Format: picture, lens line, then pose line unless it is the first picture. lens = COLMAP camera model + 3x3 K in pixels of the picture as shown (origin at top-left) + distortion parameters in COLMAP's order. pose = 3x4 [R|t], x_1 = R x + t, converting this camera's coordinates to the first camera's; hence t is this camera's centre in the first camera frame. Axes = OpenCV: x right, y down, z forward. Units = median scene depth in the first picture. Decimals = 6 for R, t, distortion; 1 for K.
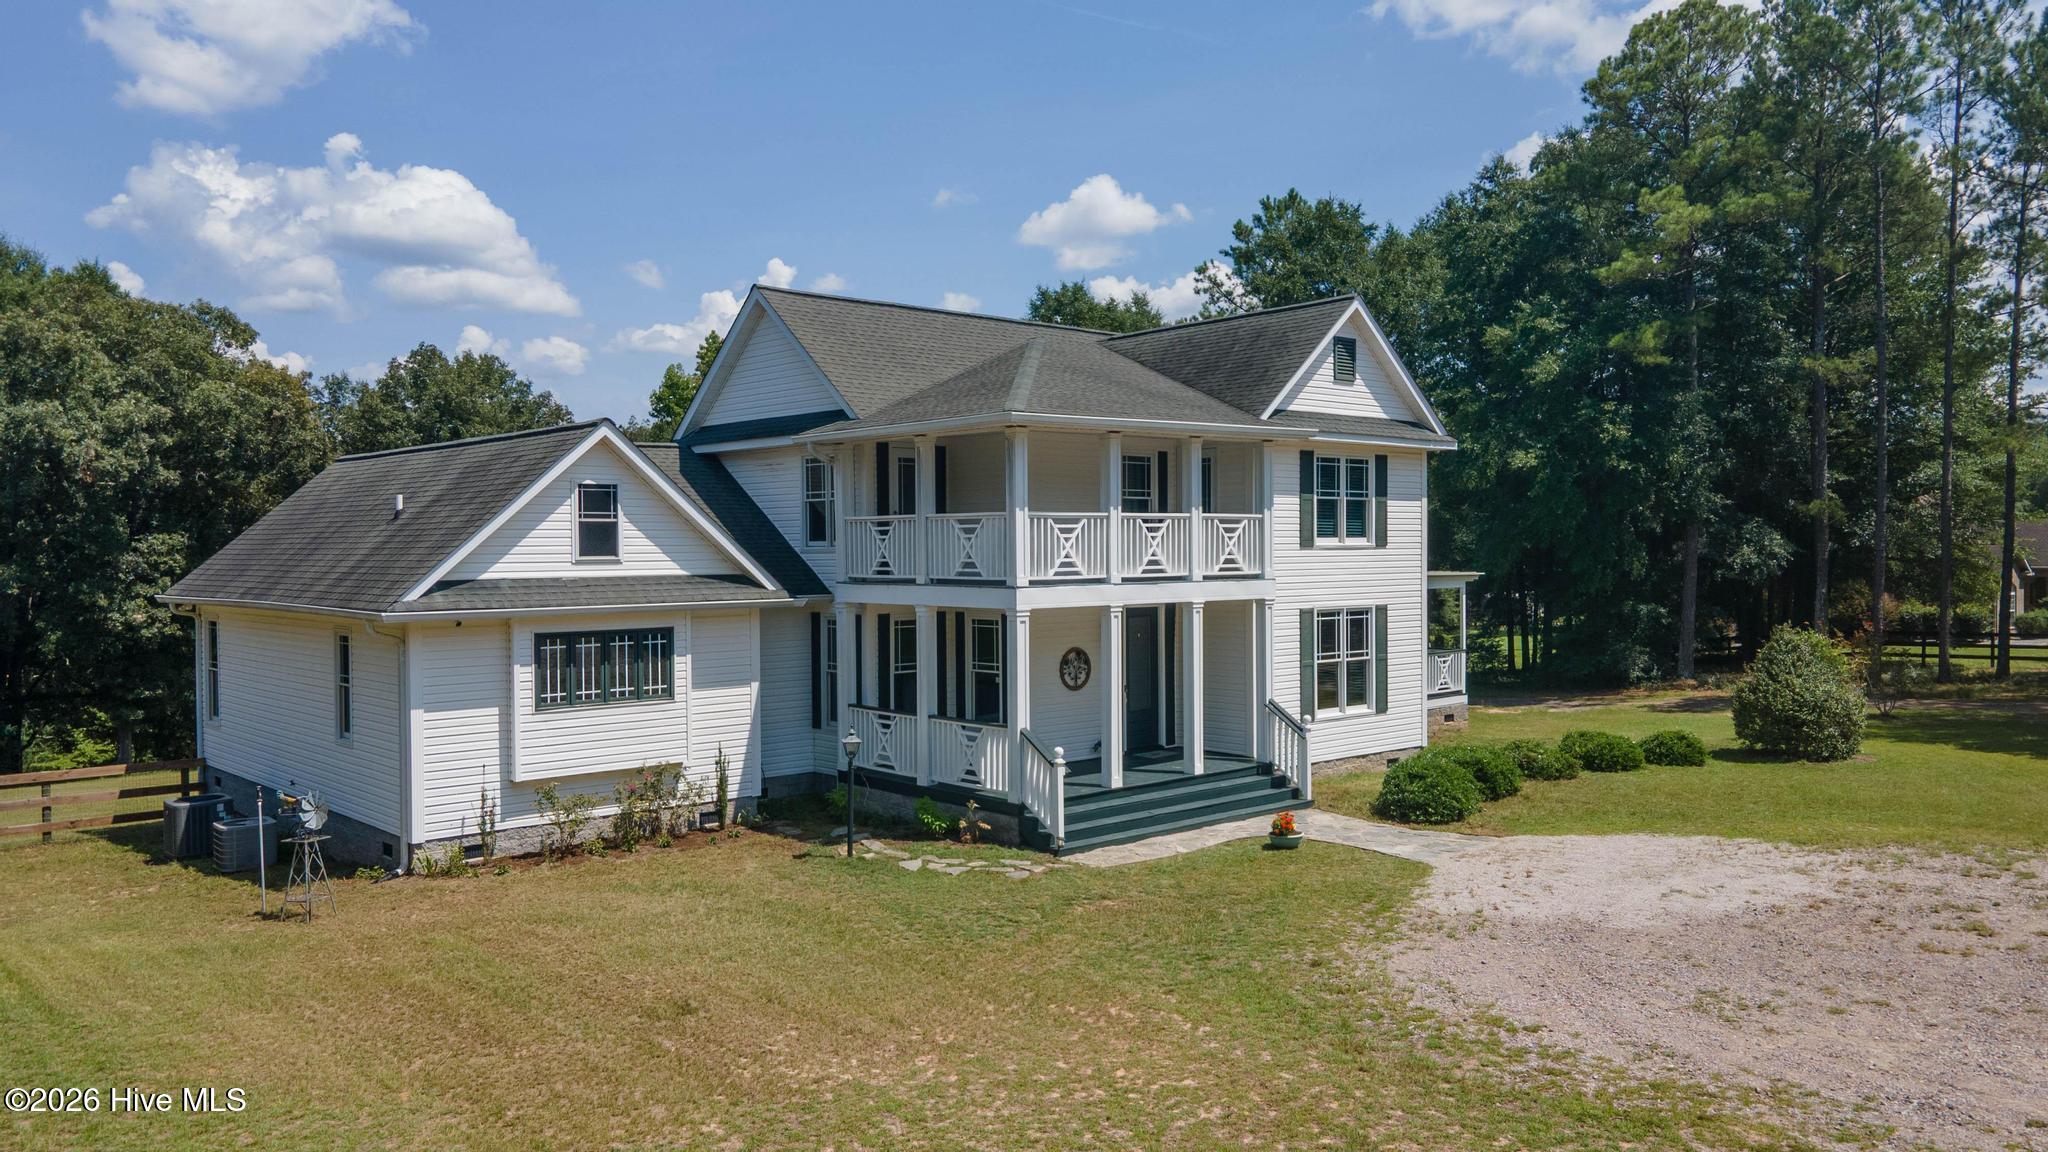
lens RADIAL K [[1502.3, 0, 1024.0], [0, 1502.3, 576.0], [0, 0, 1]] dist [0.027349, 0.036959]
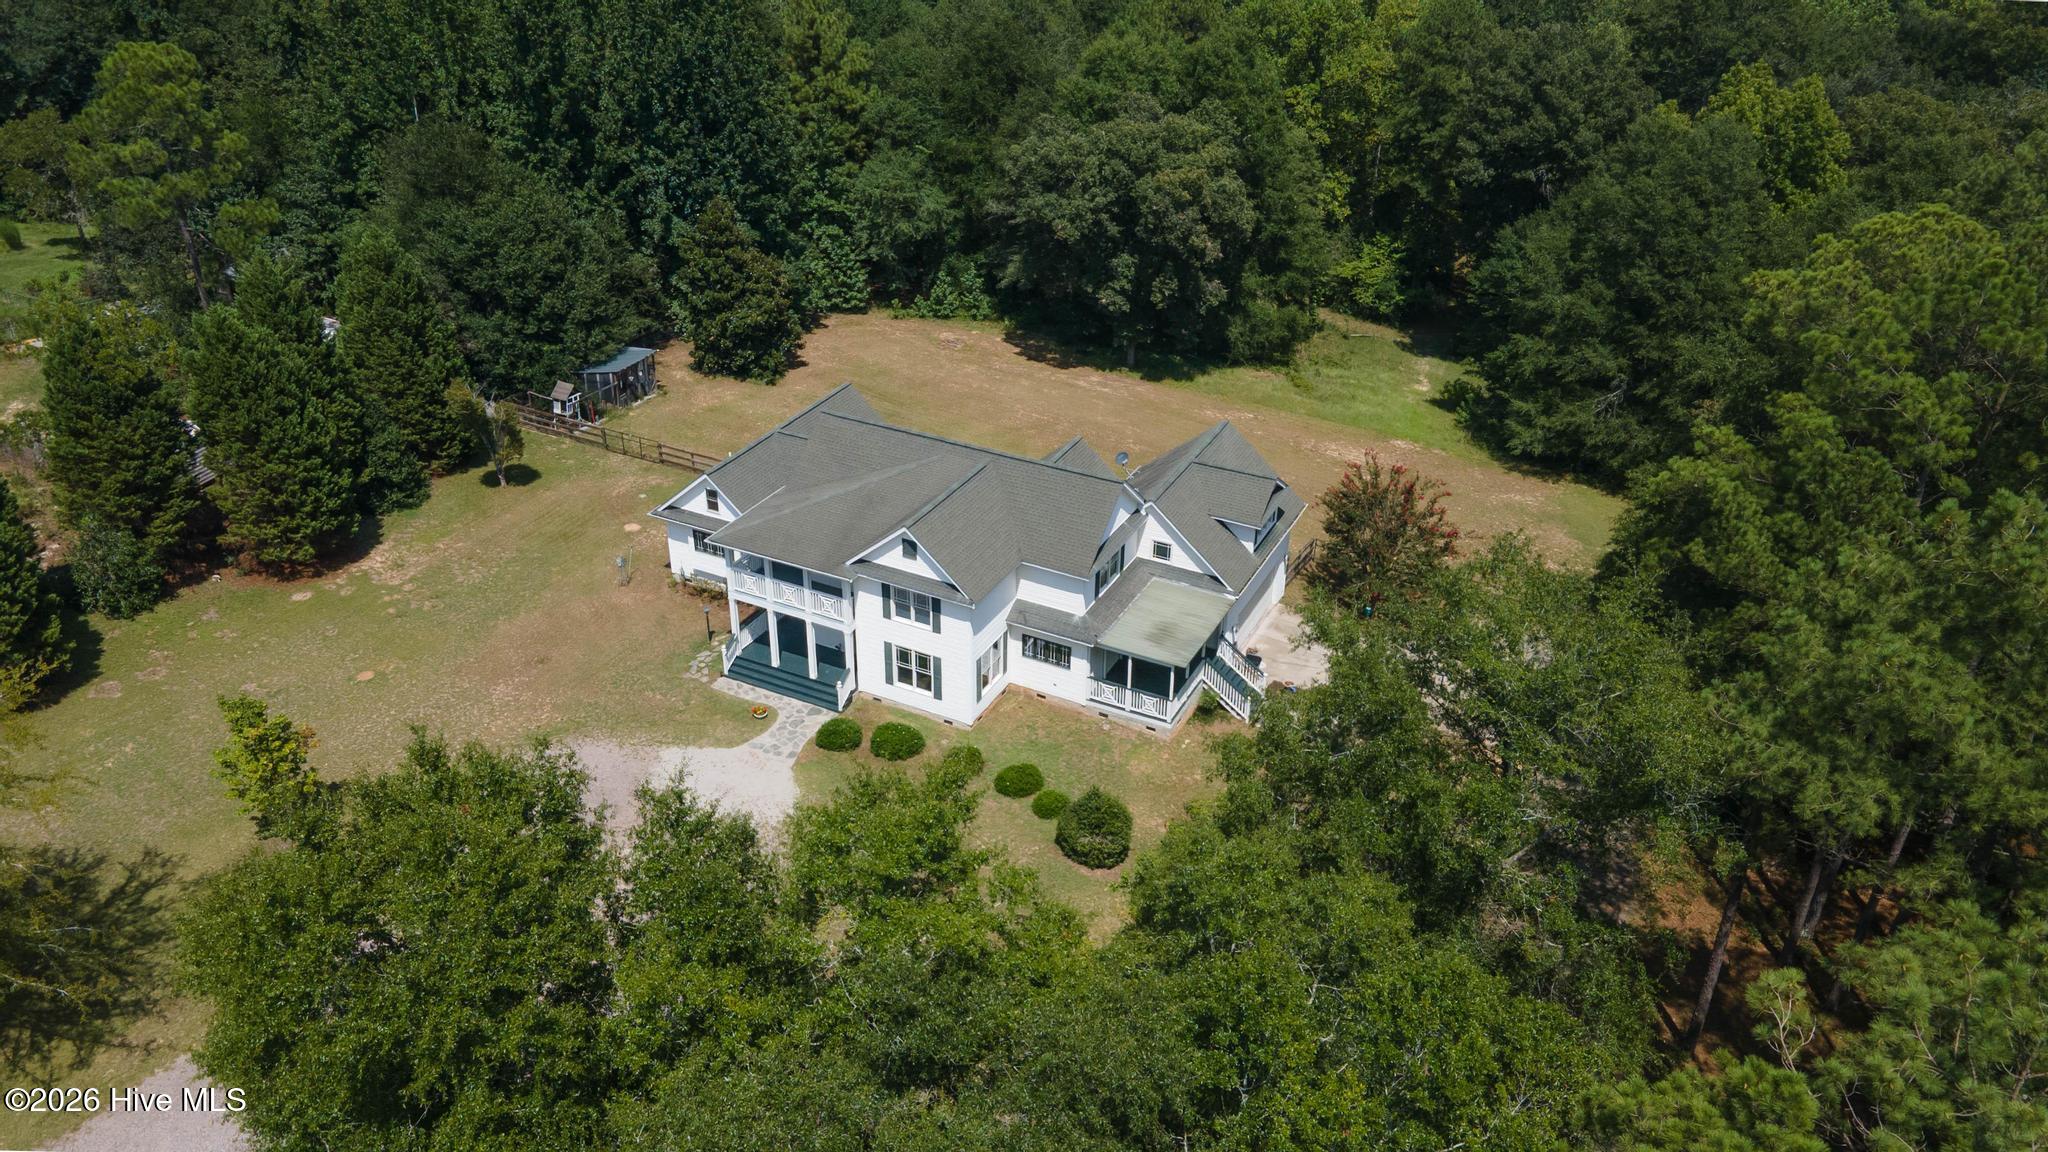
lens RADIAL K [[1561.7, 0, 1024.0], [0, 1561.7, 576.0], [0, 0, 1]] dist [0.002092, 0.077748]
pose [[0.363259, 0.478219, -0.799594, 2.144214], [-0.035492, 0.864700, 0.501033, -1.274937], [0.931012, -0.153626, 0.331083, 0.459142]]
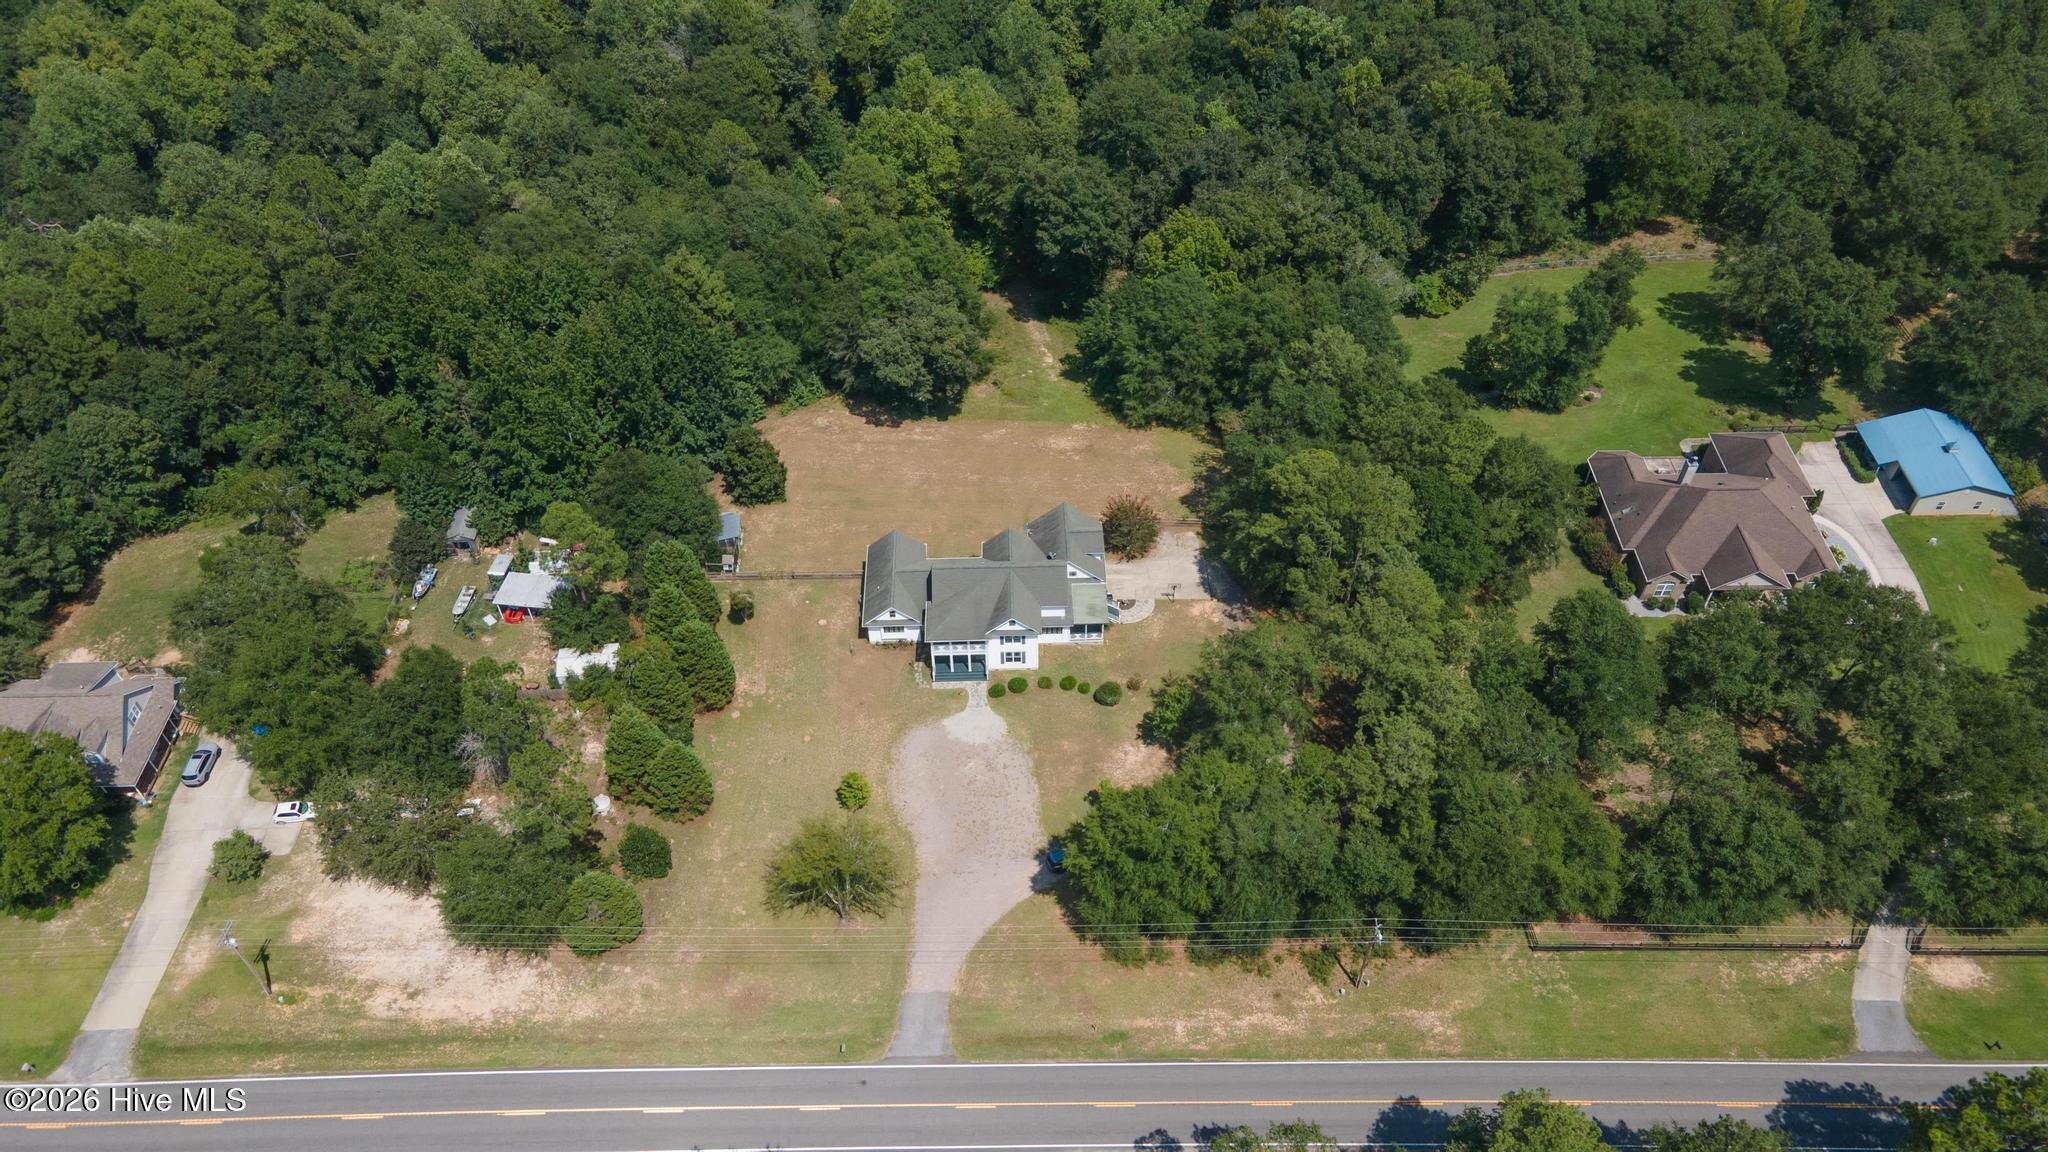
lens RADIAL K [[1502.3, 0, 1024.0], [0, 1502.3, 576.0], [0, 0, 1]] dist [0.027349, 0.036959]
pose [[0.761922, 0.476589, -0.438563, 2.787103], [-0.011906, 0.687334, 0.726244, -4.609542], [0.647559, -0.548119, 0.529370, -1.952950]]
